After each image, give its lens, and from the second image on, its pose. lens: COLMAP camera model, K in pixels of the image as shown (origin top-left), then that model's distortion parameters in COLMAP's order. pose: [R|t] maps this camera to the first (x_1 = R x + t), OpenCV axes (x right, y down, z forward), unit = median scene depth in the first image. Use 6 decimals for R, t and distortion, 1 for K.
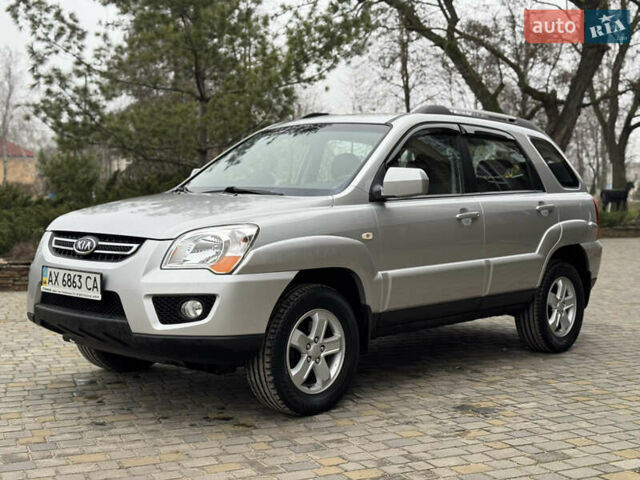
lens RADIAL K [[897.7, 0, 320.7], [0, 897.7, 241.5], [0, 0, 1]] dist [0.117966, 0.000000]
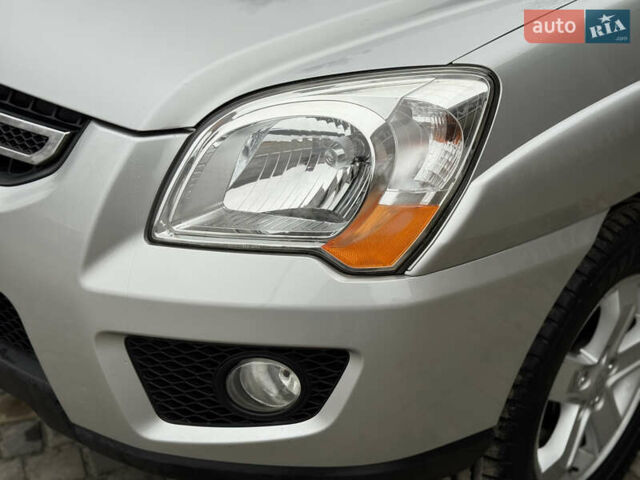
lens RADIAL K [[897.7, 0, 319.5], [0, 897.7, 242.1], [0, 0, 1]] dist [0.117966, 0.000000]
pose [[0.999670, 0.011379, -0.023039, -0.107576], [-0.001210, 0.916455, 0.400135, -0.074724], [0.025667, -0.399975, 0.916167, 0.679686]]
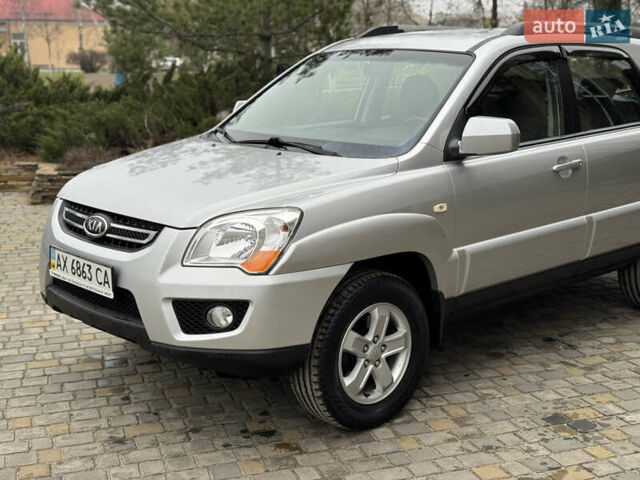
lens RADIAL K [[897.7, 0, 318.6], [0, 897.7, 242.1], [0, 0, 1]] dist [0.117966, 0.000000]
pose [[0.996107, 0.006451, -0.087911, 0.014706], [0.007021, 0.988343, 0.152083, -0.103077], [0.087868, -0.152108, 0.984450, 0.197903]]
